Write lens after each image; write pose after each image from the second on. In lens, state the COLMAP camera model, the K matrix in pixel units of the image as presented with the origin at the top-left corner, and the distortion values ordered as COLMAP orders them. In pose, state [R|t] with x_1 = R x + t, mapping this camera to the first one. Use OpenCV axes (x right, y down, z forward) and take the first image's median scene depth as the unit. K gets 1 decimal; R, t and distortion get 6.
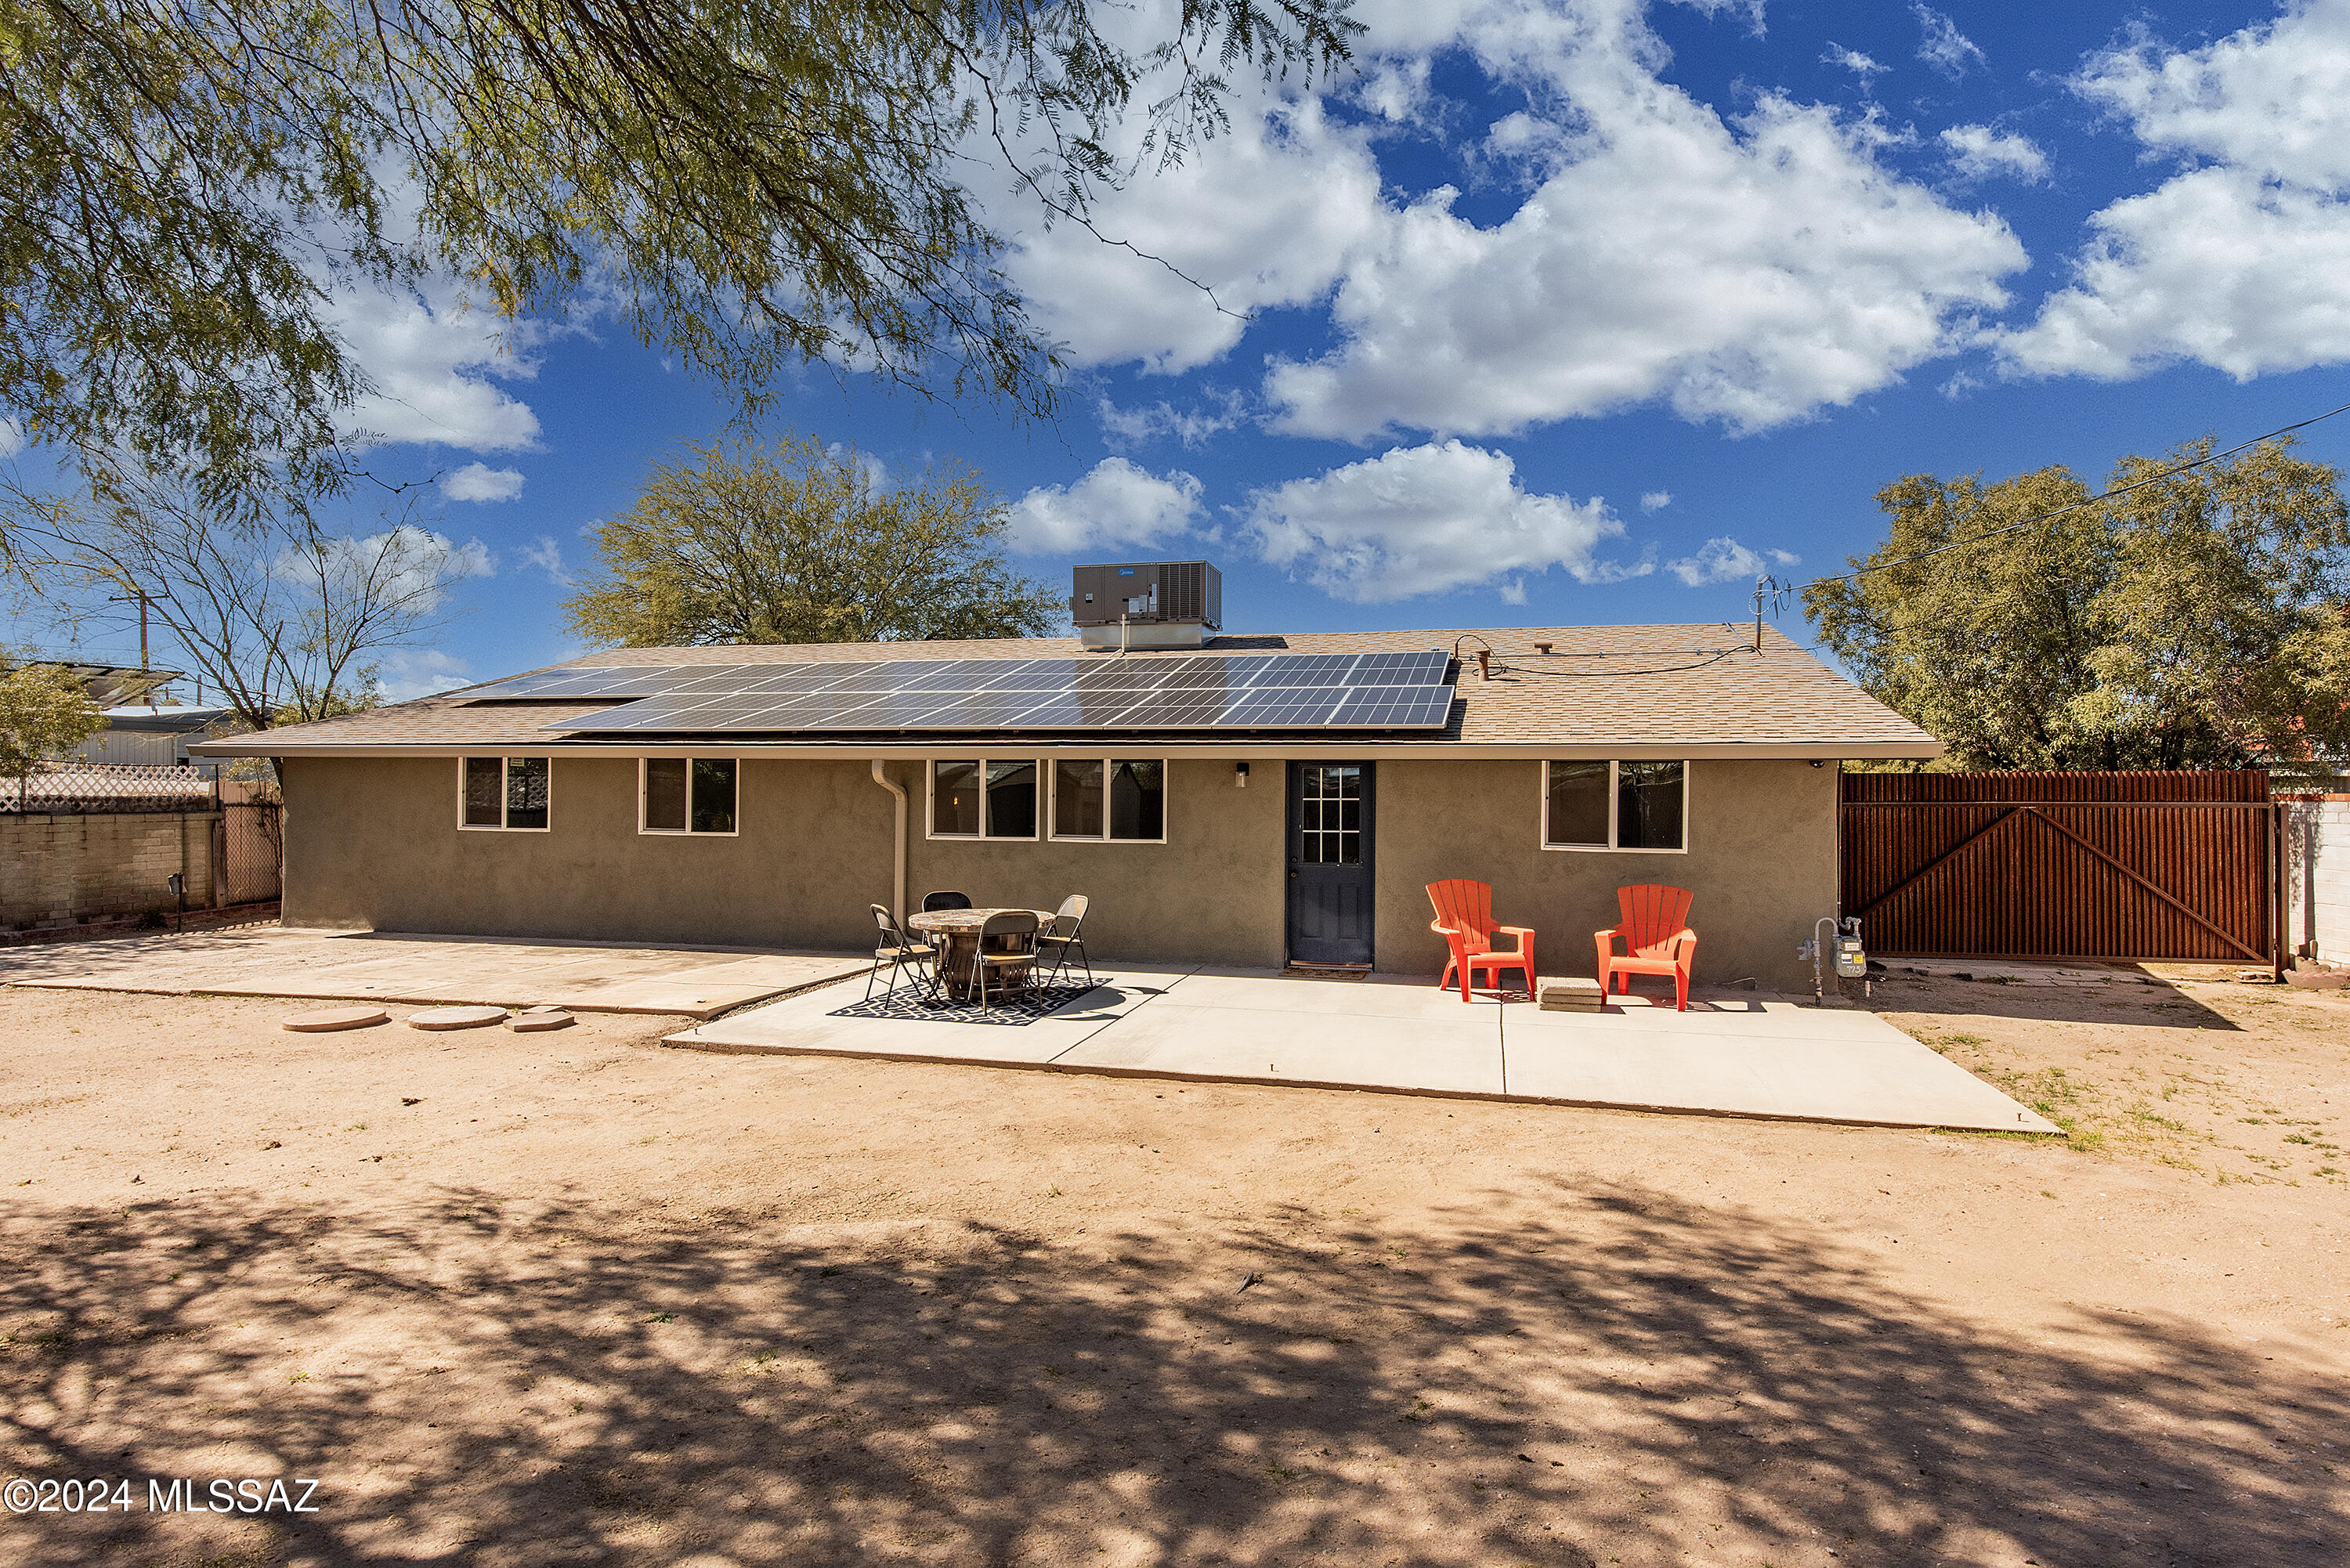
lens RADIAL K [[1295.0, 0, 1175.0], [0, 1295.0, 784.0], [0, 0, 1]] dist [-0.001101, -0.000268]
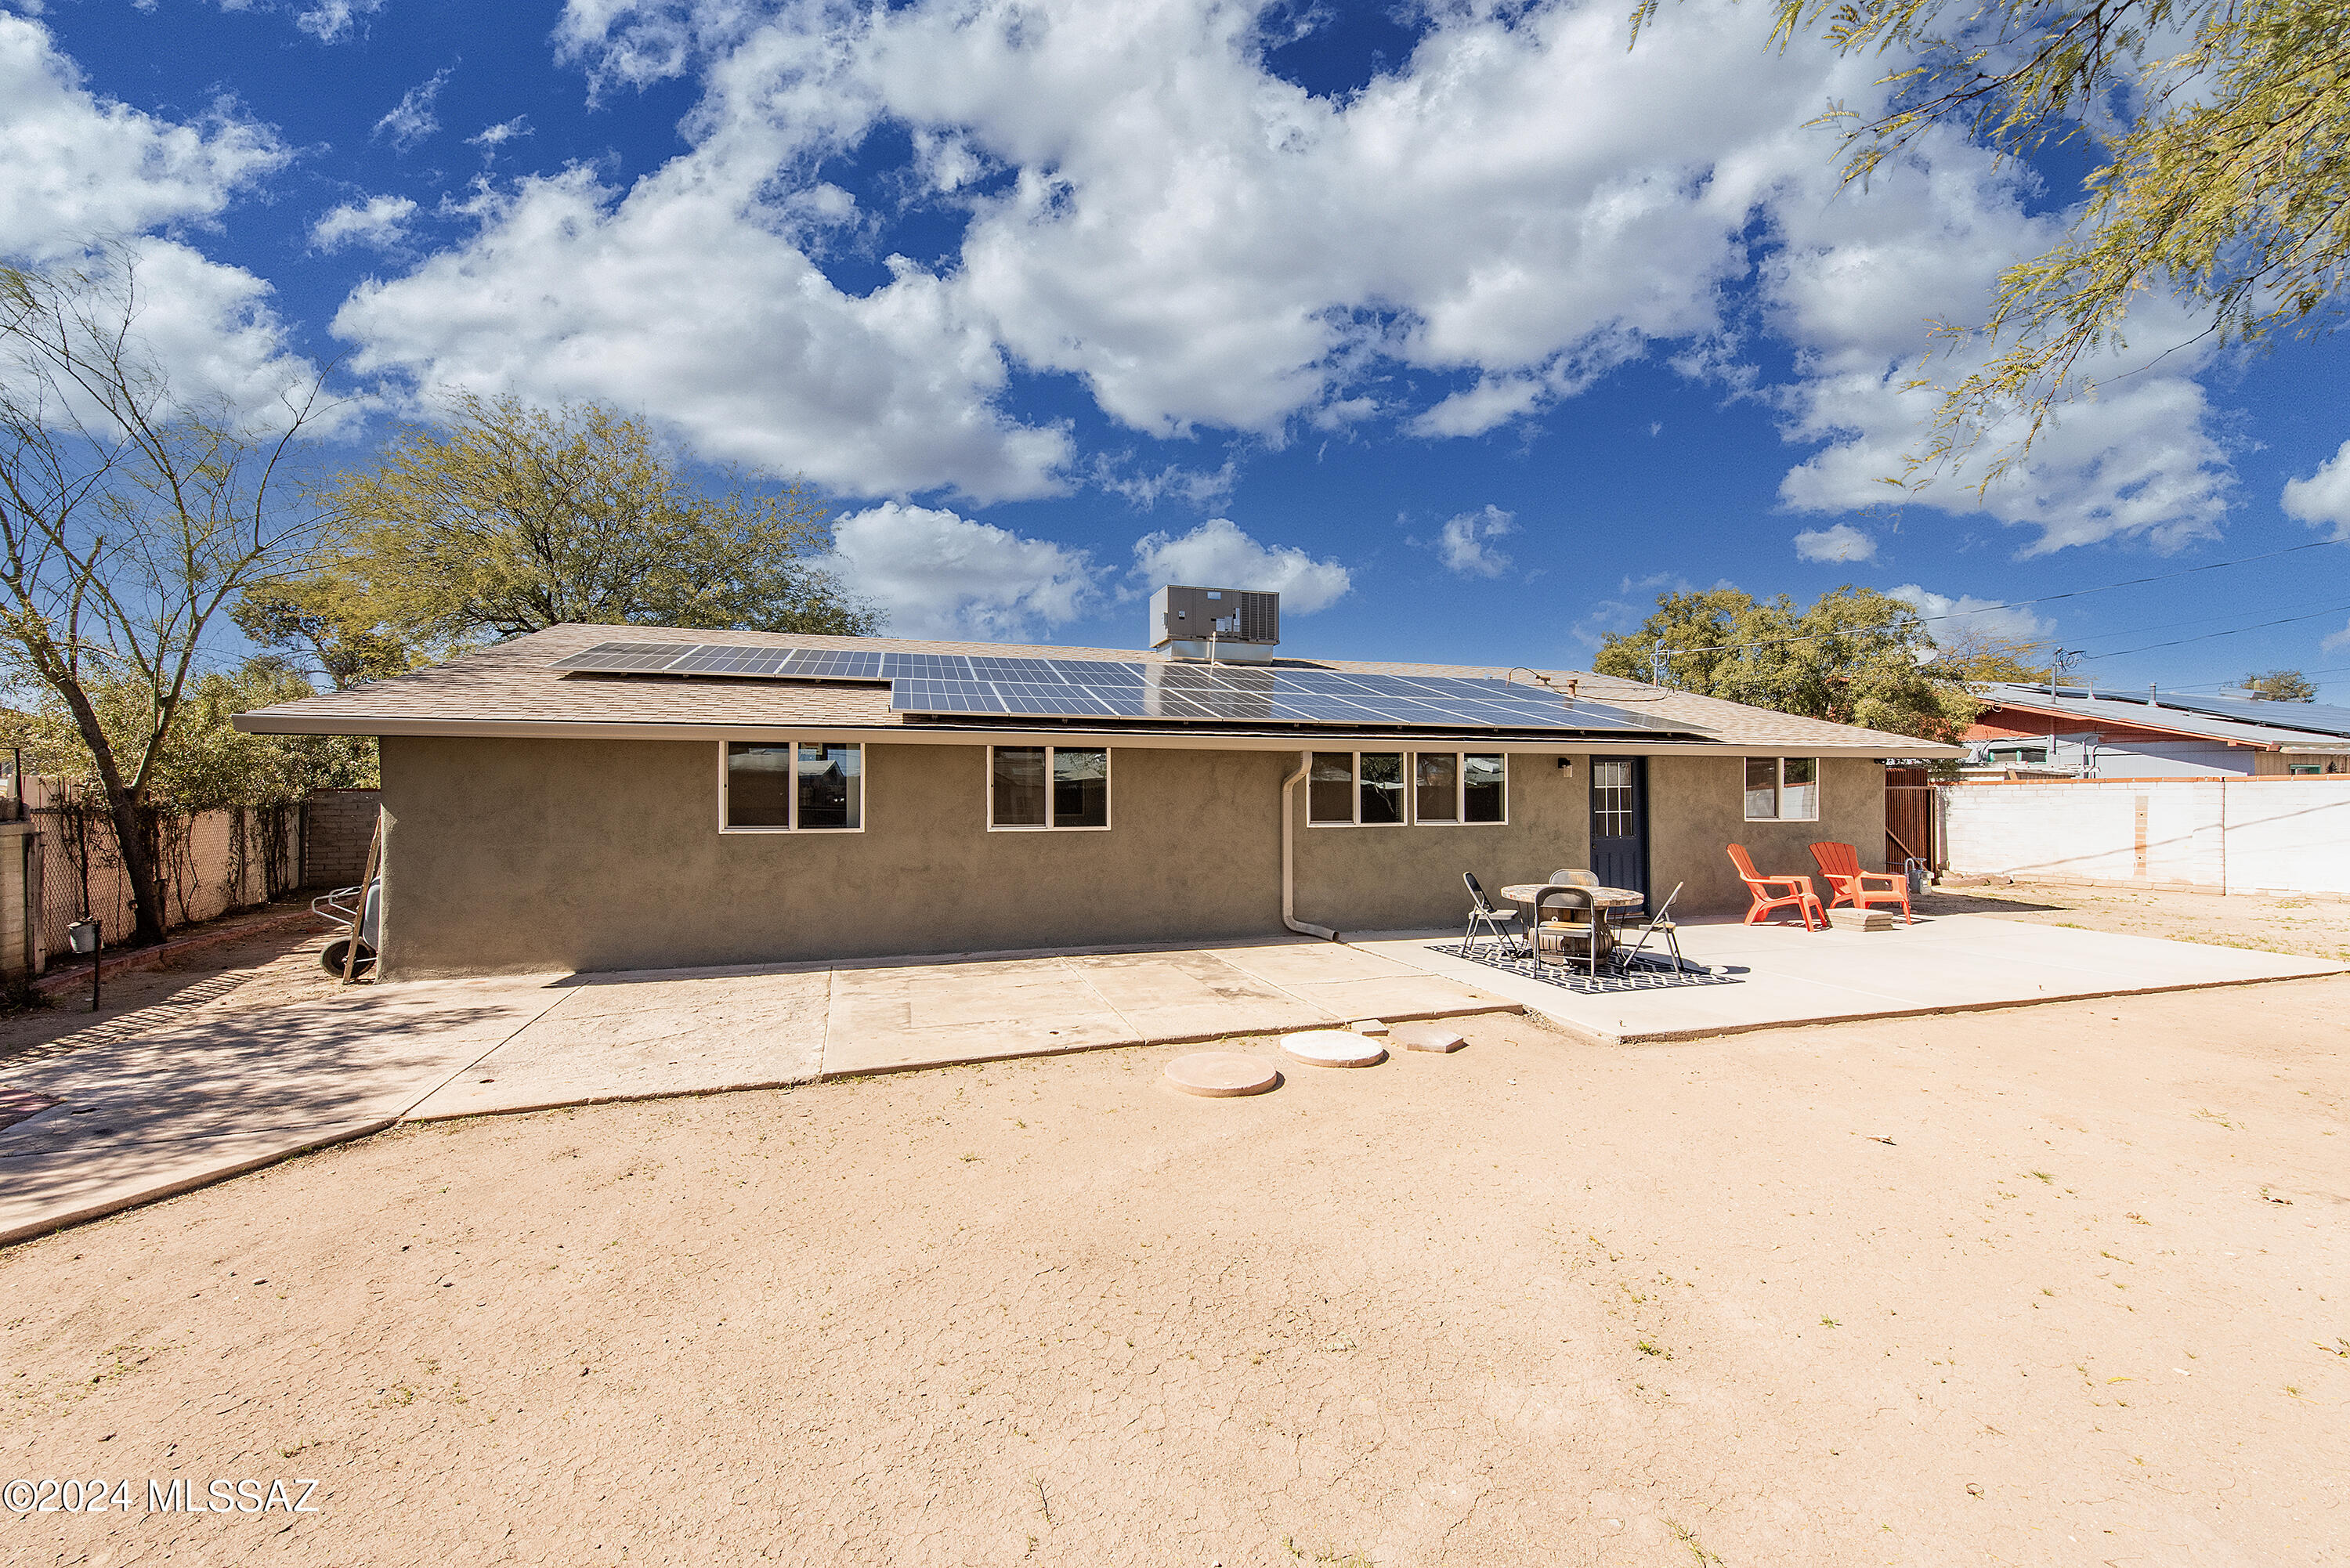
lens RADIAL K [[921.1, 0, 1199.9], [0, 921.1, 792.7], [0, 0, 1]] dist [0.009760, -0.000031]
pose [[0.847843, -0.008570, 0.530179, -0.616831], [0.003671, 0.999940, 0.010292, 0.006137], [-0.530235, -0.006779, 0.847823, 0.378350]]
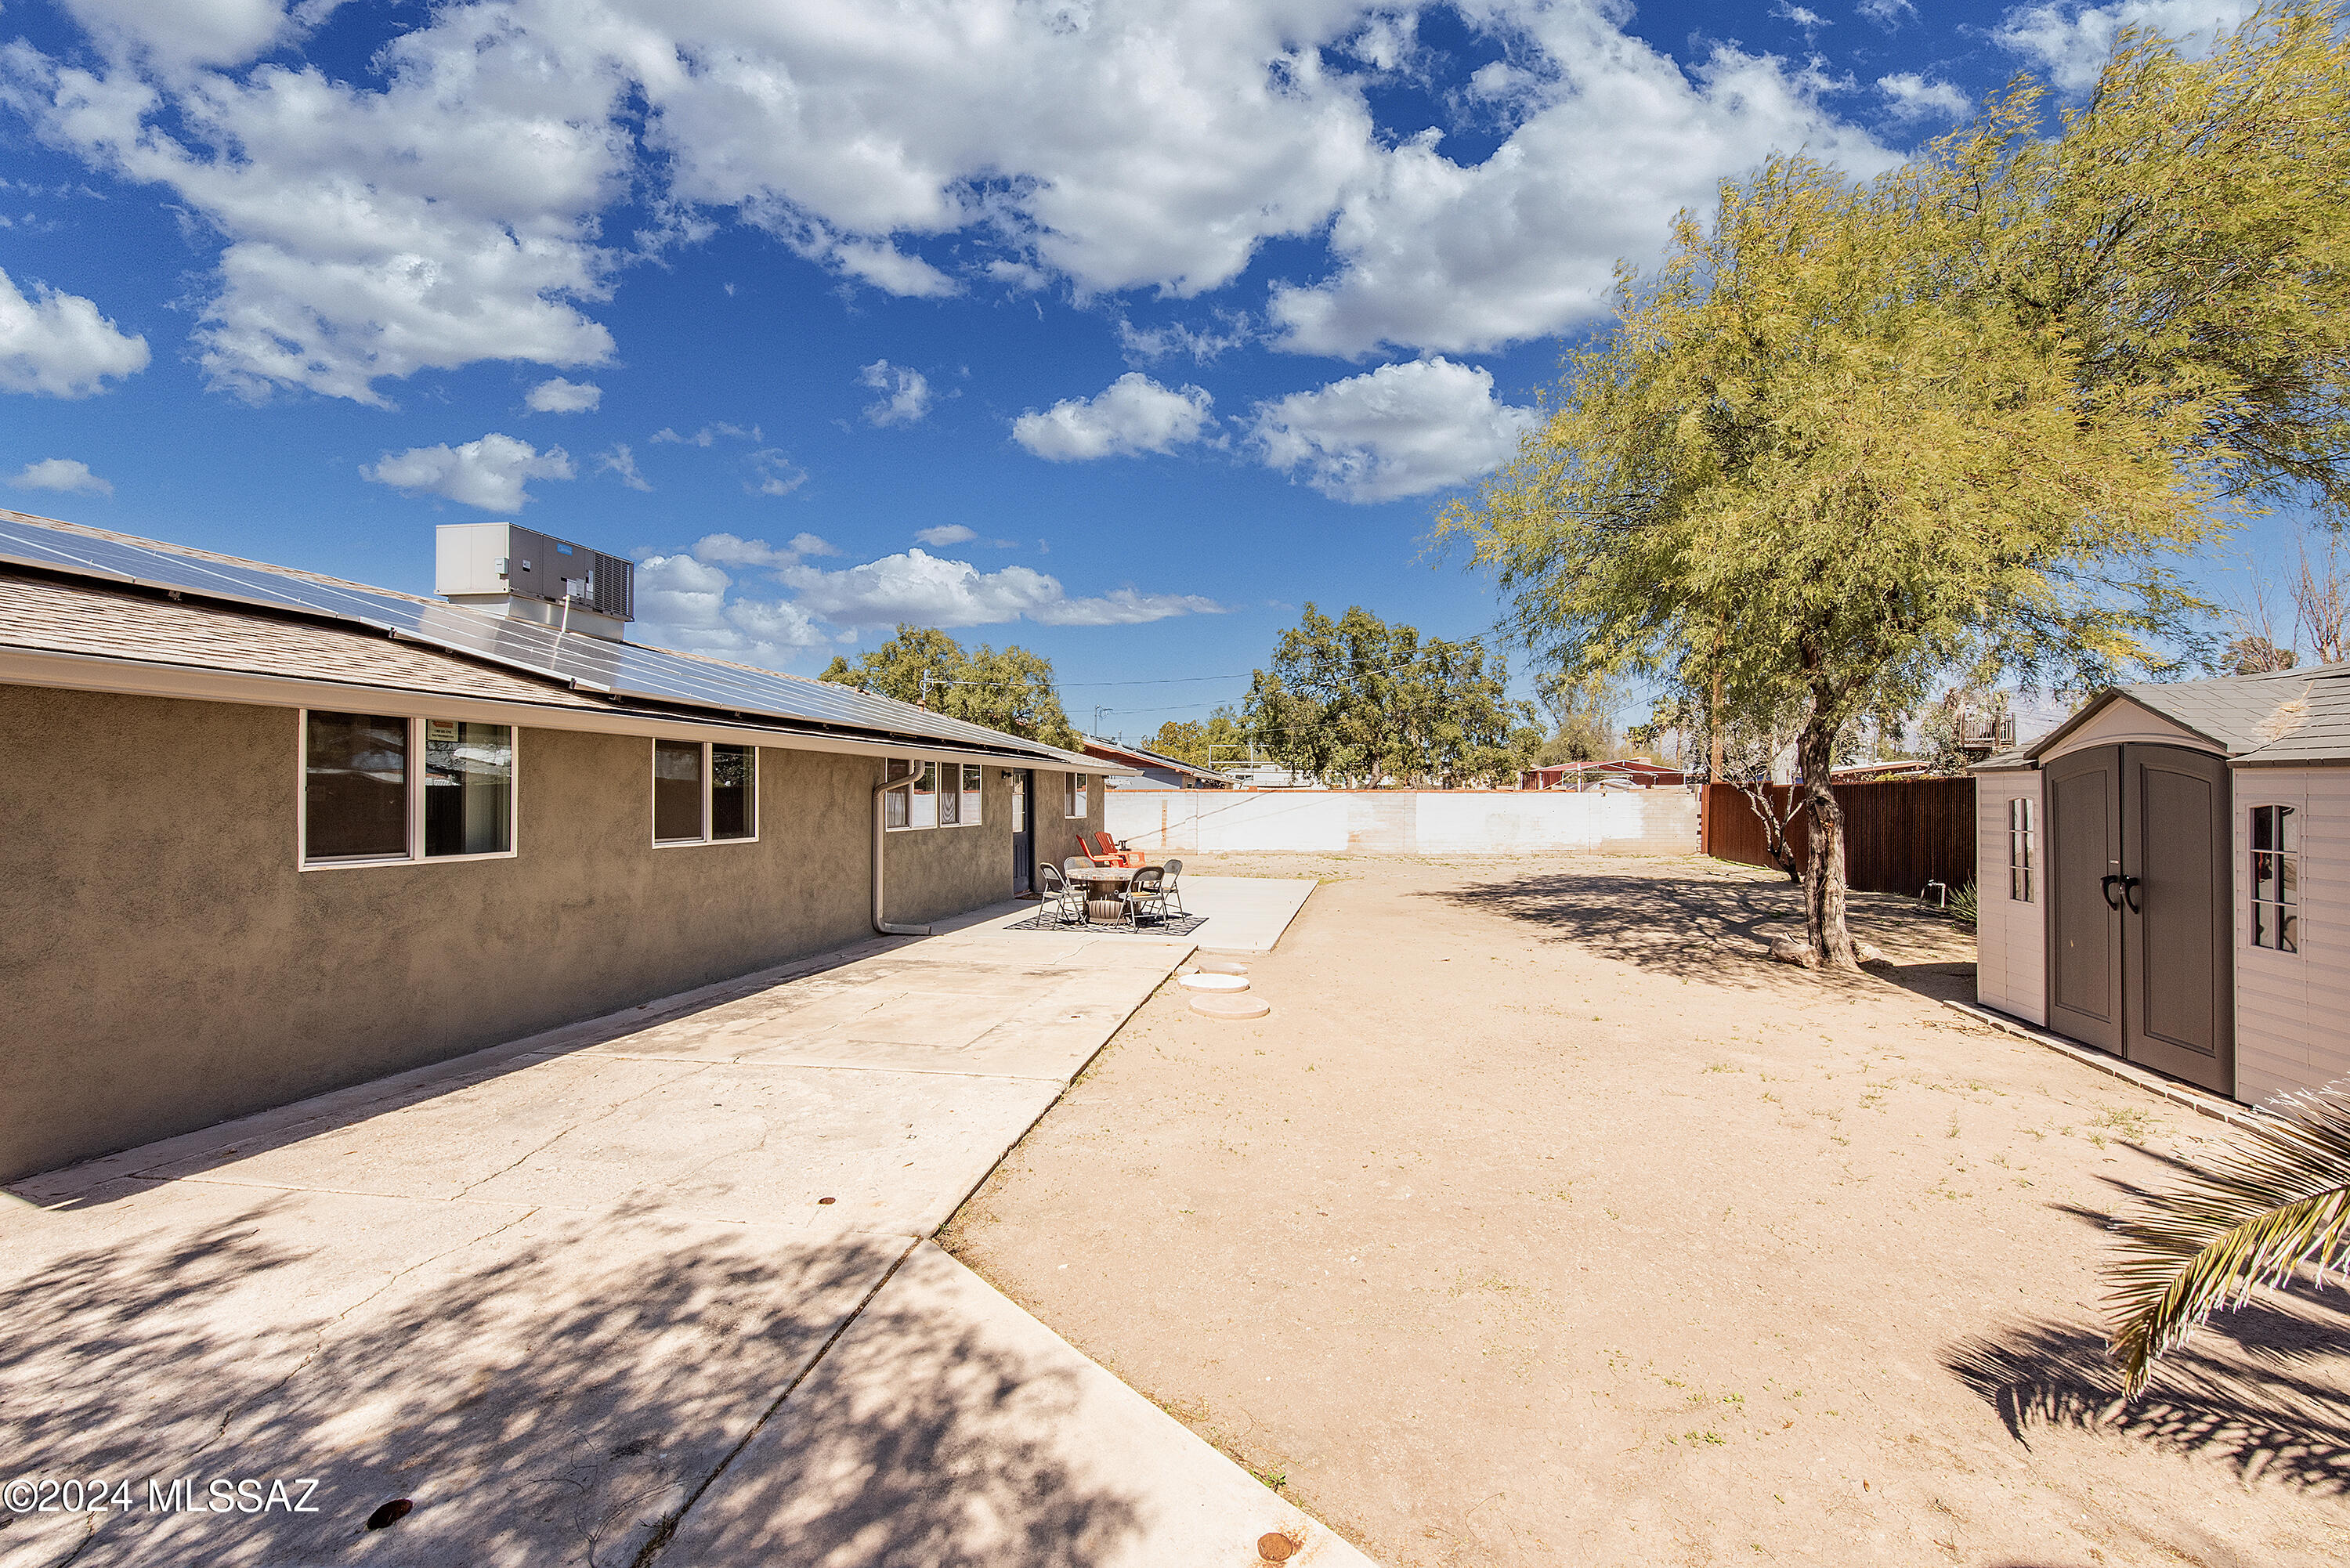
lens RADIAL K [[921.1, 0, 1199.9], [0, 921.1, 792.7], [0, 0, 1]] dist [0.009760, -0.000031]
pose [[-0.044063, -0.006263, 0.999009, -0.912803], [-0.014828, 0.999874, 0.005614, 0.001515], [-0.998919, -0.014566, -0.044150, 0.715017]]
